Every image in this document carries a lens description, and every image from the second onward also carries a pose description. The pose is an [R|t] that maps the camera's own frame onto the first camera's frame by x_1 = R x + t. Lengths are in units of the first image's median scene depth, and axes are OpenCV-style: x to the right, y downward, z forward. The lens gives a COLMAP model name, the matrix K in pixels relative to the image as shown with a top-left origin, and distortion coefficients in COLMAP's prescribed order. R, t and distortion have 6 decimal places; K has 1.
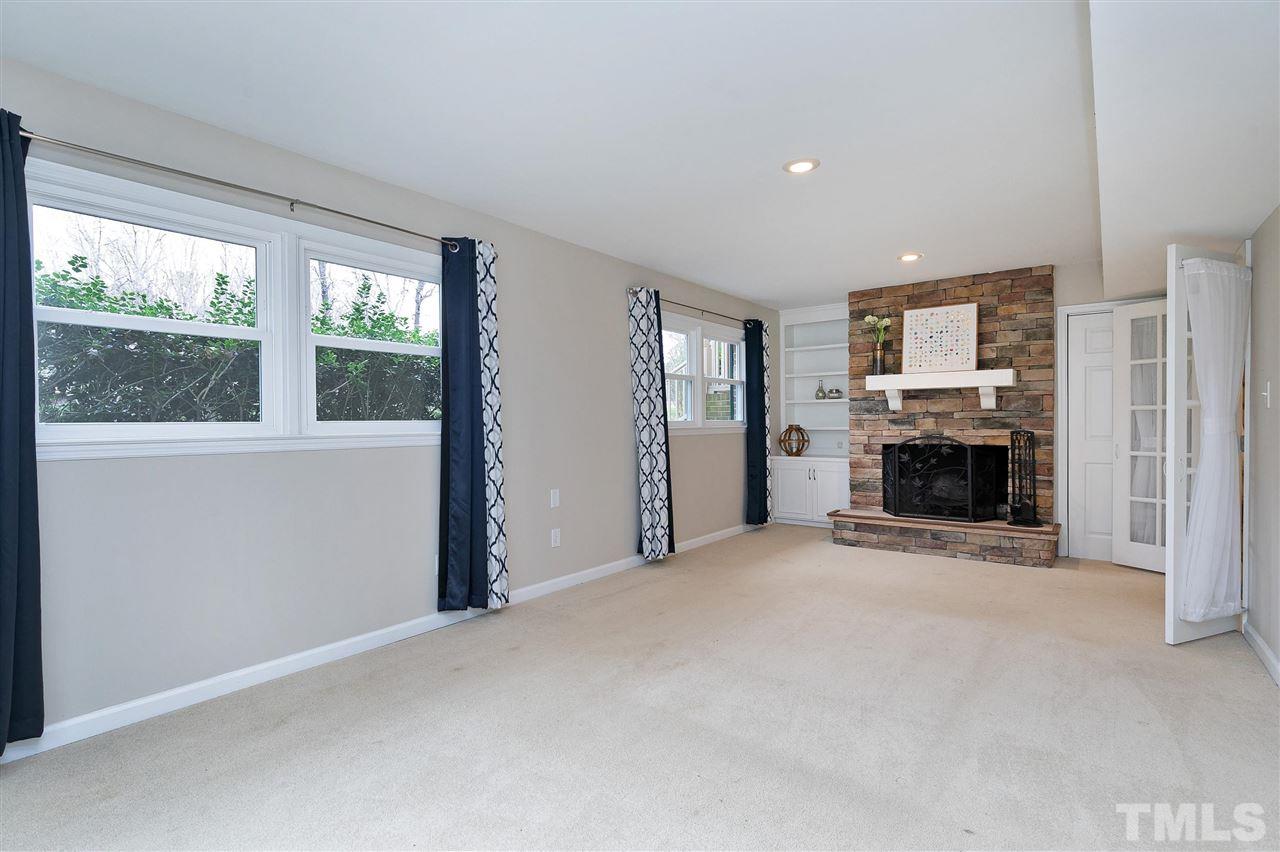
lens RADIAL K [[703.1, 0, 623.1], [0, 703.1, 425.6], [0, 0, 1]] dist [-0.000597, -0.000271]
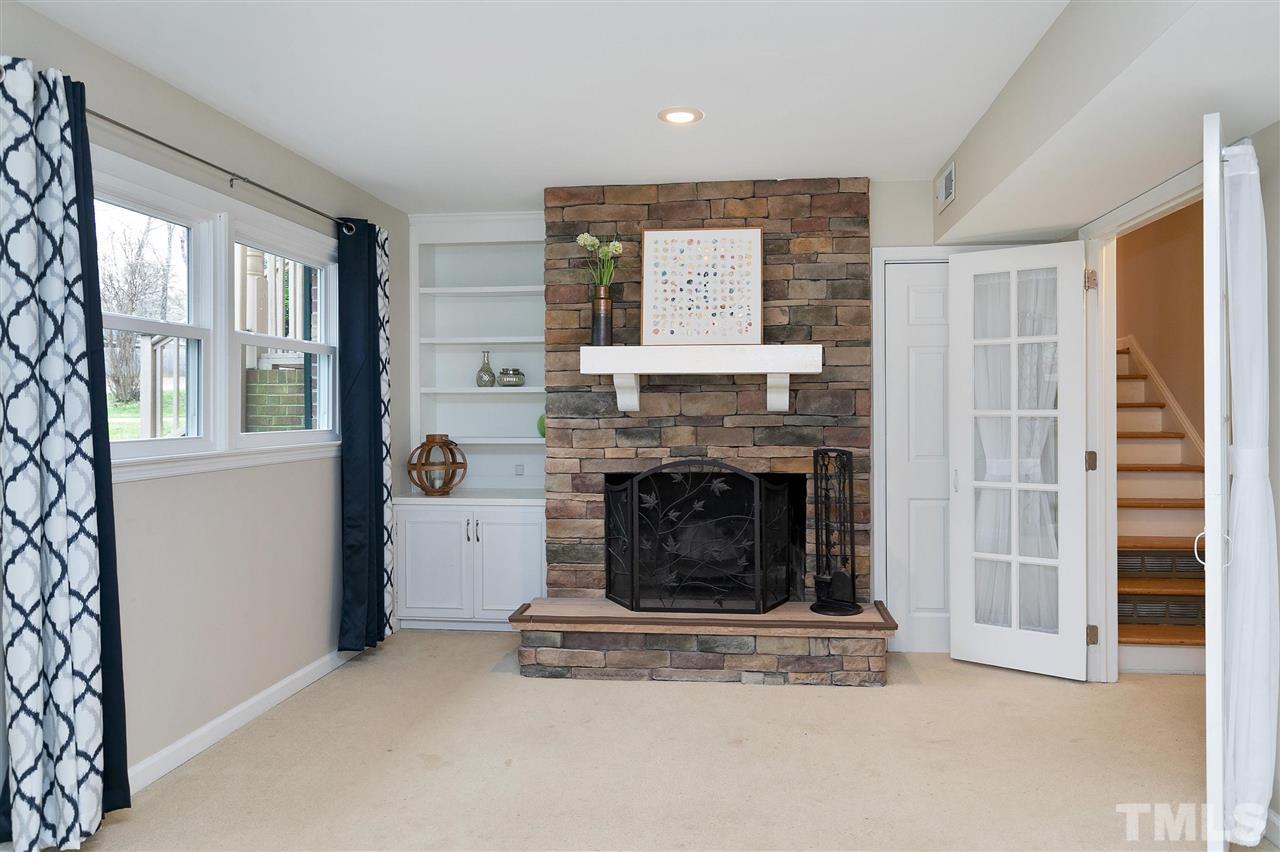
lens RADIAL K [[781.8, 0, 644.6], [0, 781.8, 403.3], [0, 0, 1]] dist [0.005013, 0.001024]
pose [[0.856316, 0.005111, 0.516426, 0.087229], [-0.005092, 0.999986, -0.001452, -0.028460], [-0.516426, -0.001386, 0.856330, 0.490762]]
